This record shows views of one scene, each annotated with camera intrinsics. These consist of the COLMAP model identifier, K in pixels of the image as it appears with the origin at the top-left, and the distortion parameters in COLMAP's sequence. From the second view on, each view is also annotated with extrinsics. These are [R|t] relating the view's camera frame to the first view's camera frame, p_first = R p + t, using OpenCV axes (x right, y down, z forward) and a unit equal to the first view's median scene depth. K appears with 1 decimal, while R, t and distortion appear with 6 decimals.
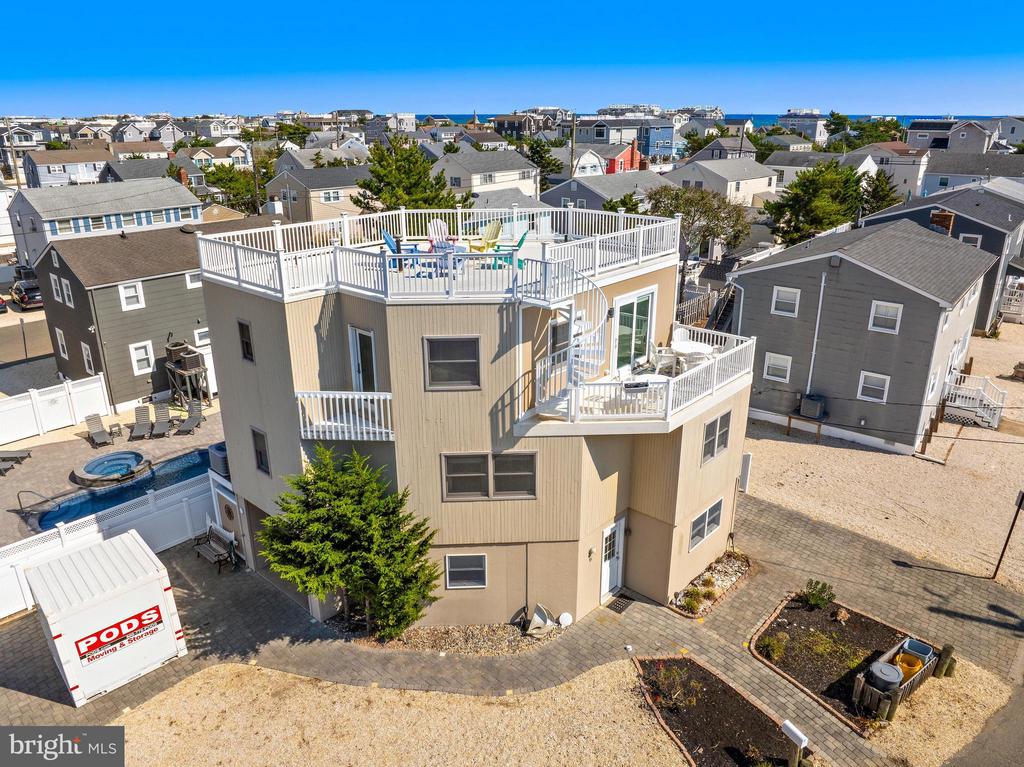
lens RADIAL K [[715.8, 0, 510.3], [0, 715.8, 373.8], [0, 0, 1]] dist [-0.042308, 0.005307]
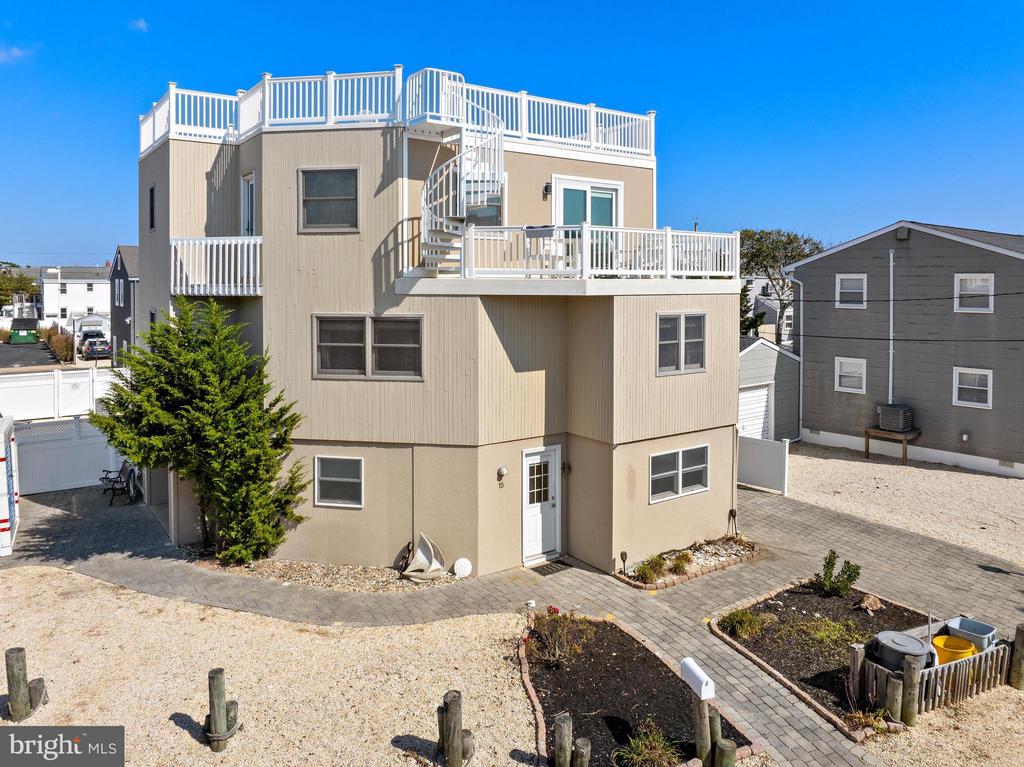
lens RADIAL K [[728.2, 0, 513.4], [0, 728.2, 297.2], [0, 0, 1]] dist [-0.035748, 0.004642]
pose [[0.978036, 0.013747, -0.207984, 0.291415], [-0.077397, 0.950435, -0.301137, 0.311356], [0.193536, 0.310620, 0.930623, 0.232583]]
